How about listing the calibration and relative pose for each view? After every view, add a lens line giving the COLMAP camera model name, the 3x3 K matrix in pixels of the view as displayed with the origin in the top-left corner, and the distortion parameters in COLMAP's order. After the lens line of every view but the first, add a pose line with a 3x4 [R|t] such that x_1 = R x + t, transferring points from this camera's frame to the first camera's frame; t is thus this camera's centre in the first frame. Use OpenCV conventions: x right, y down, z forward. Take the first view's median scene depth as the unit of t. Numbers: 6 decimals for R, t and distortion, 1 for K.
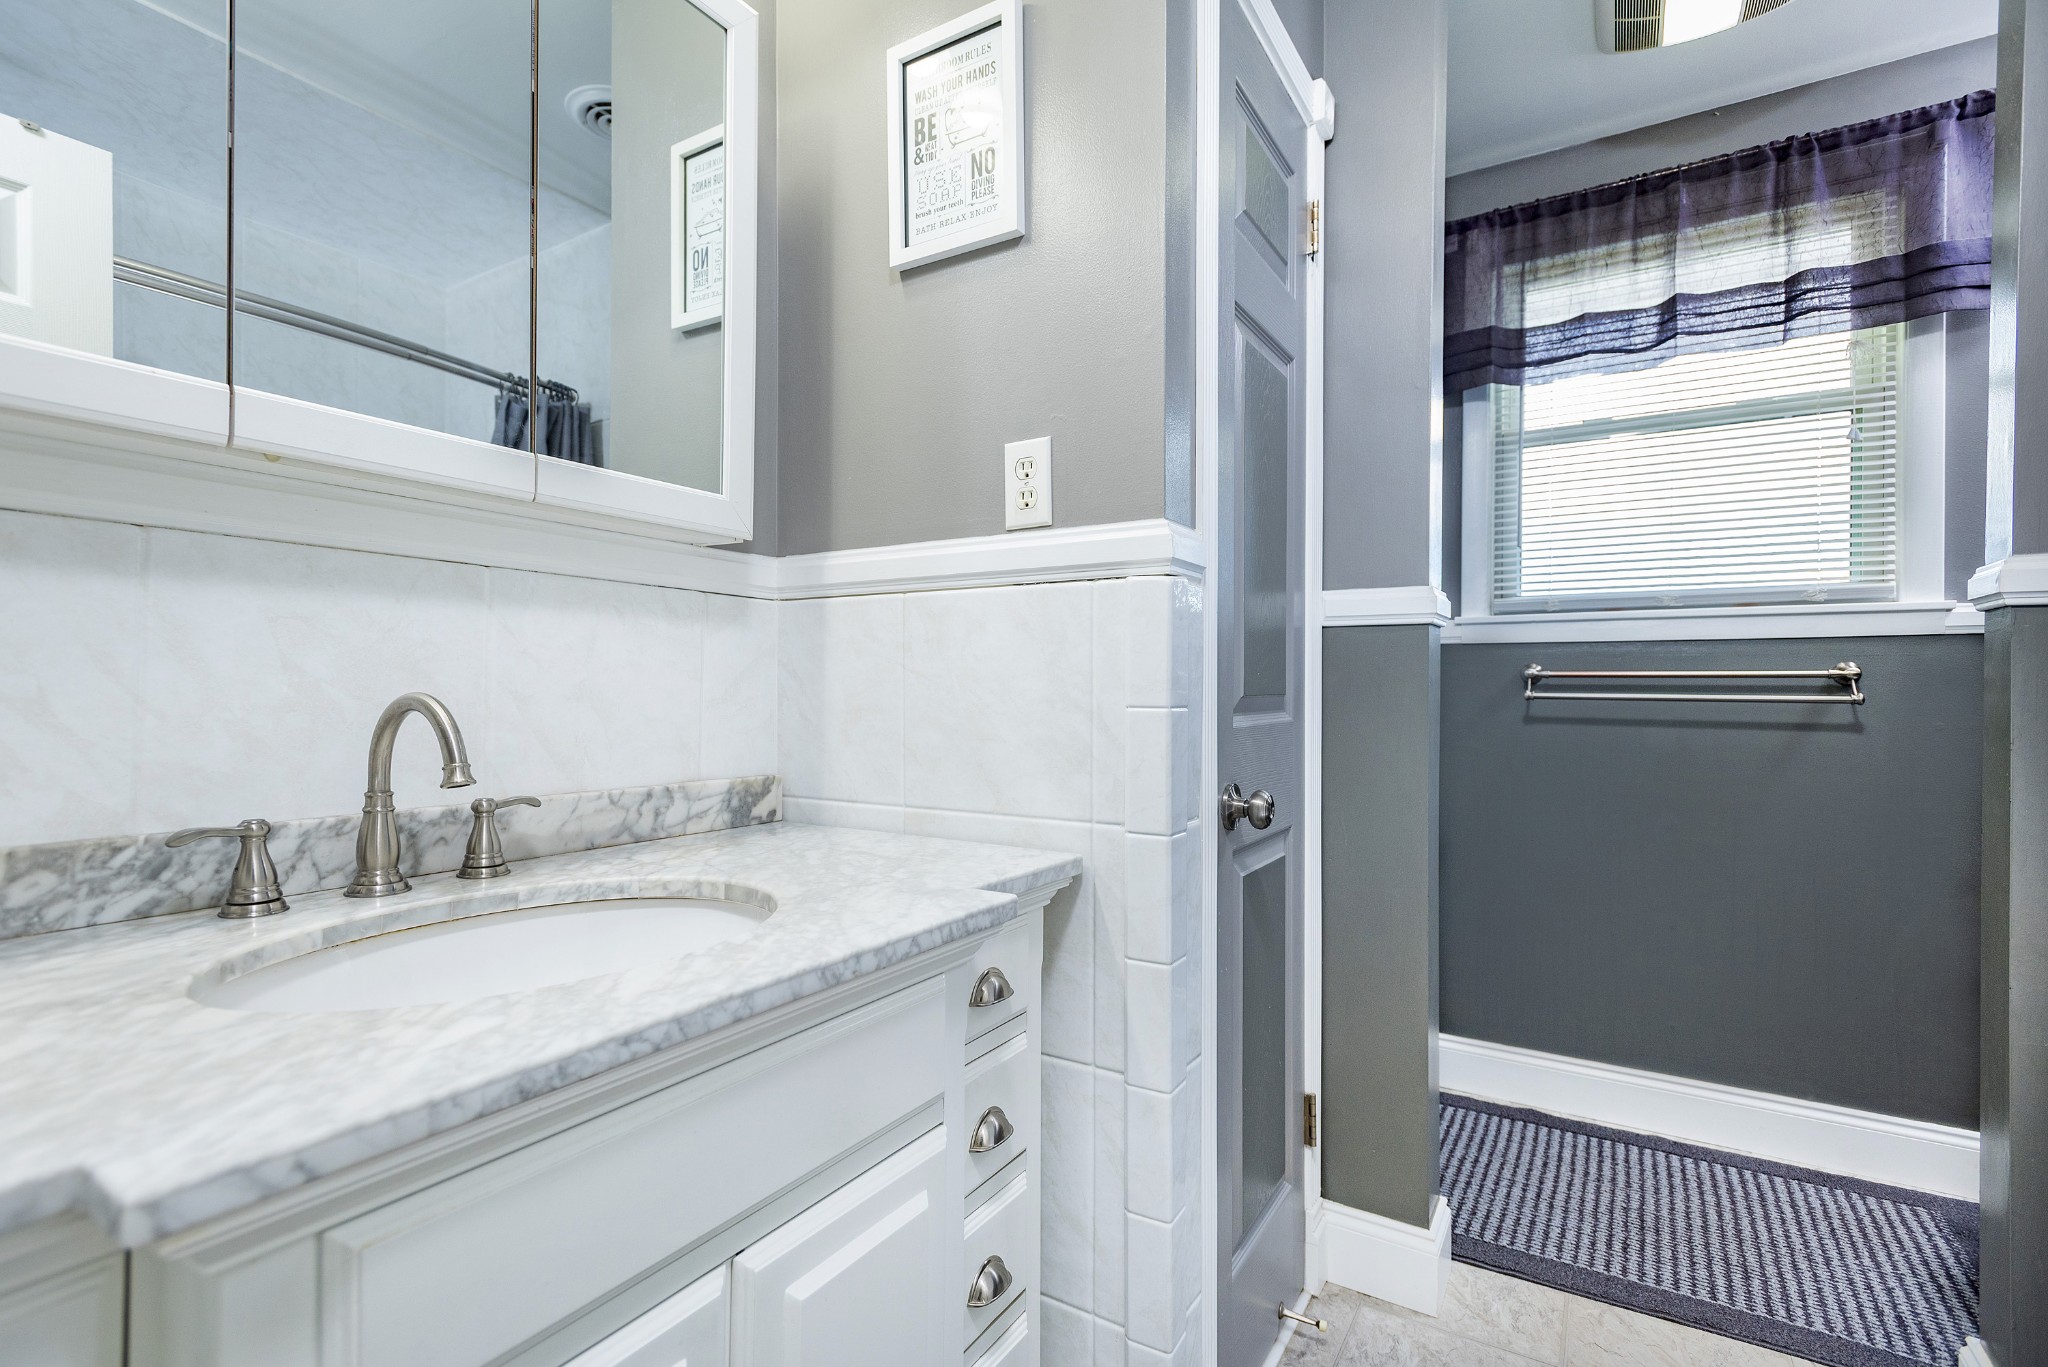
lens RADIAL K [[966.6, 0, 1022.8], [0, 966.6, 683.1], [0, 0, 1]] dist [0.011644, -0.000789]
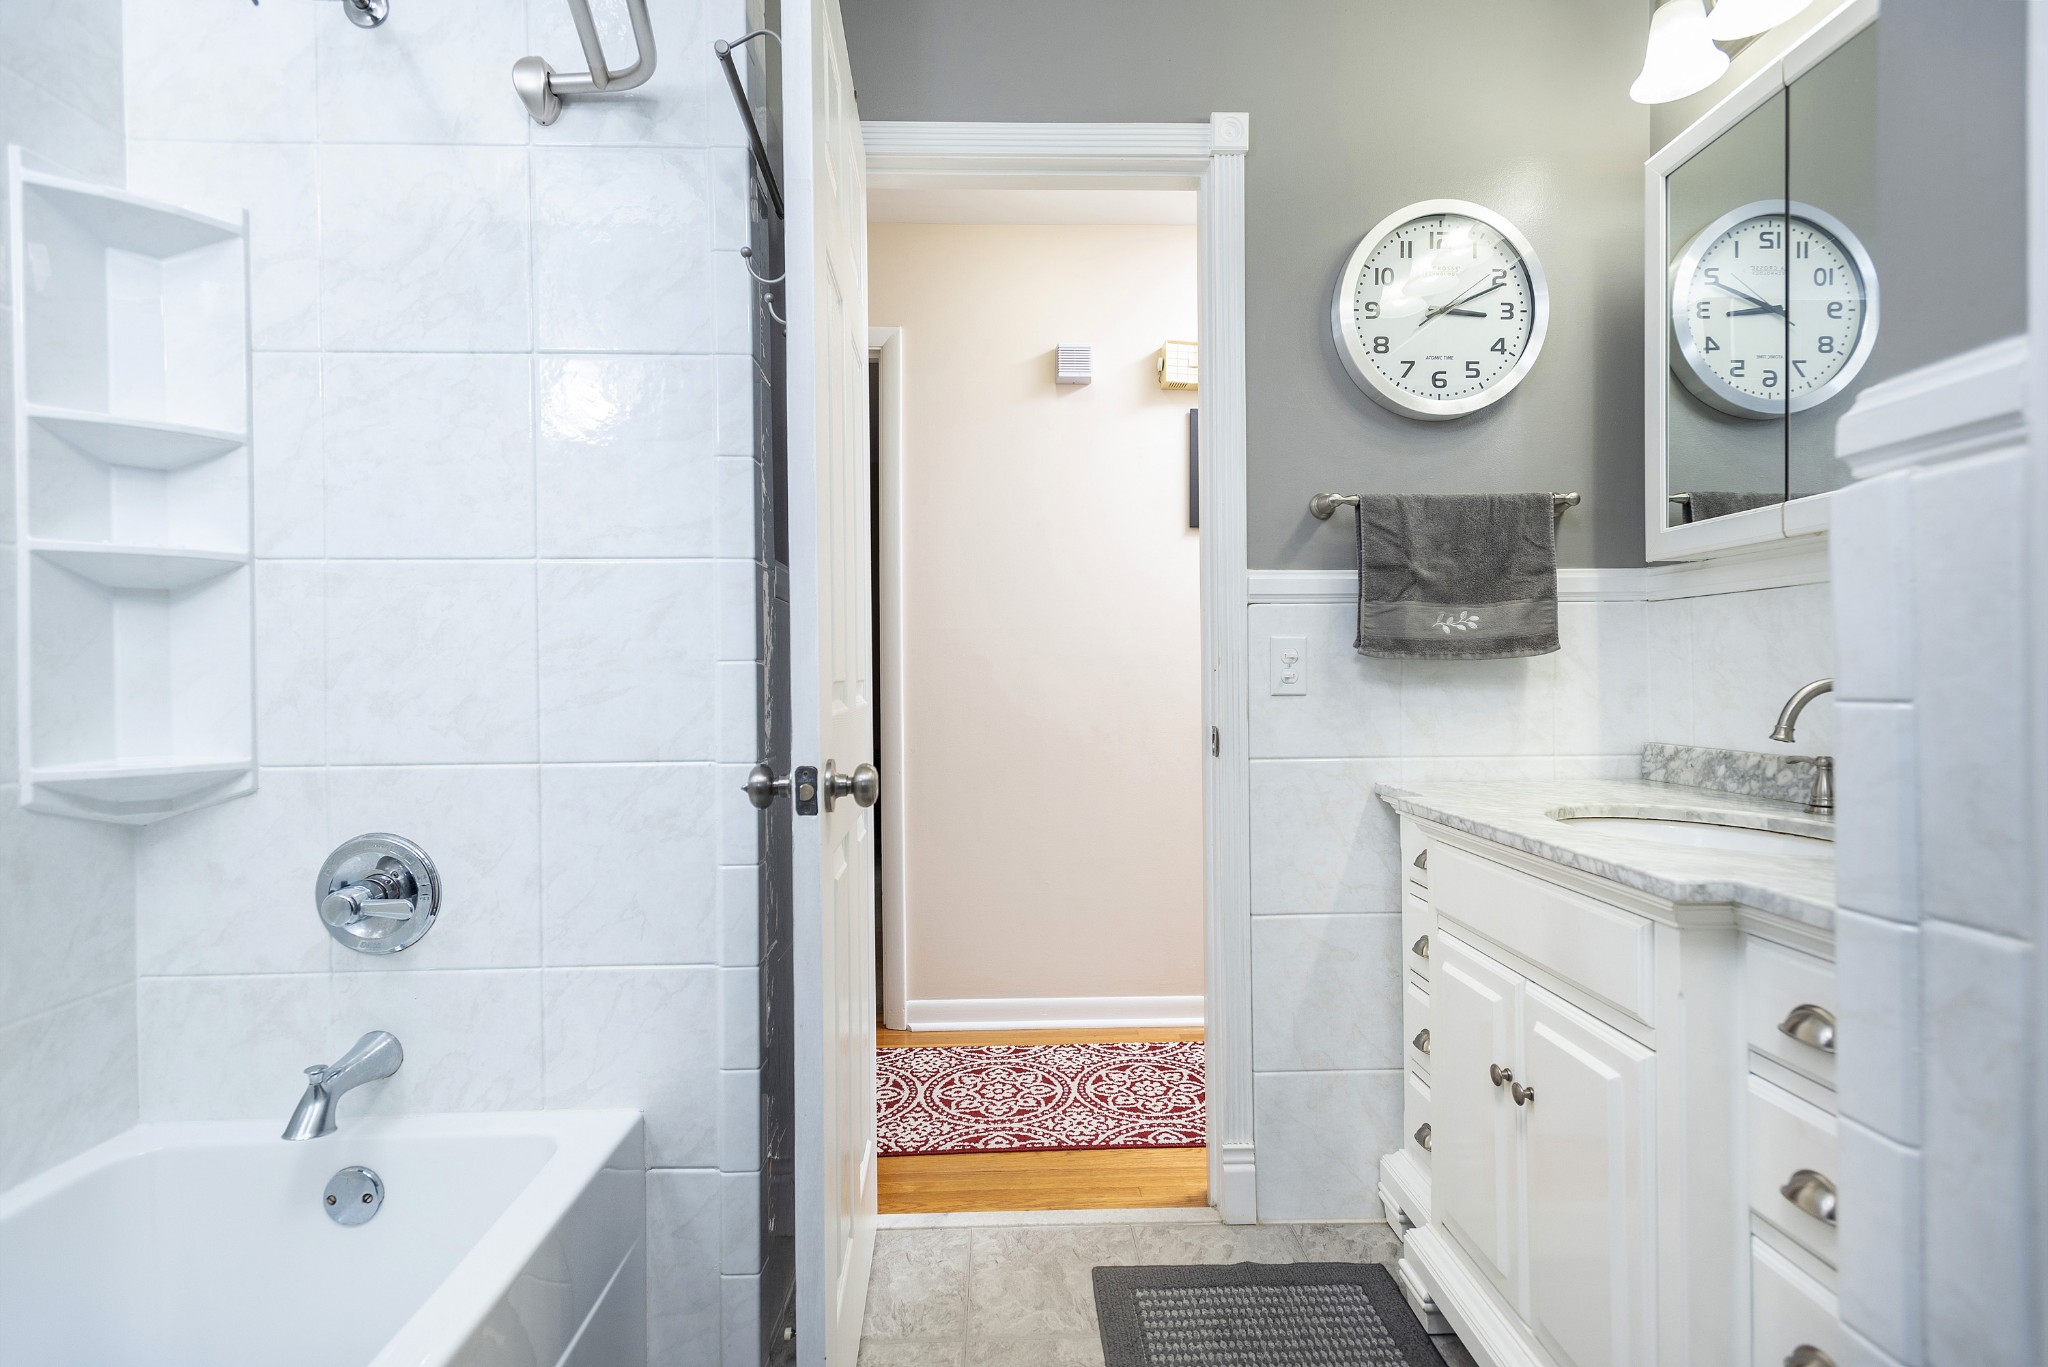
lens RADIAL K [[966.6, 0, 1022.1], [0, 966.6, 680.6], [0, 0, 1]] dist [0.011644, -0.000789]
pose [[-0.824981, 0.001307, -0.565159, 1.377826], [-0.002071, 0.999984, 0.005337, 0.007316], [0.565157, 0.005574, -0.824965, 1.758431]]
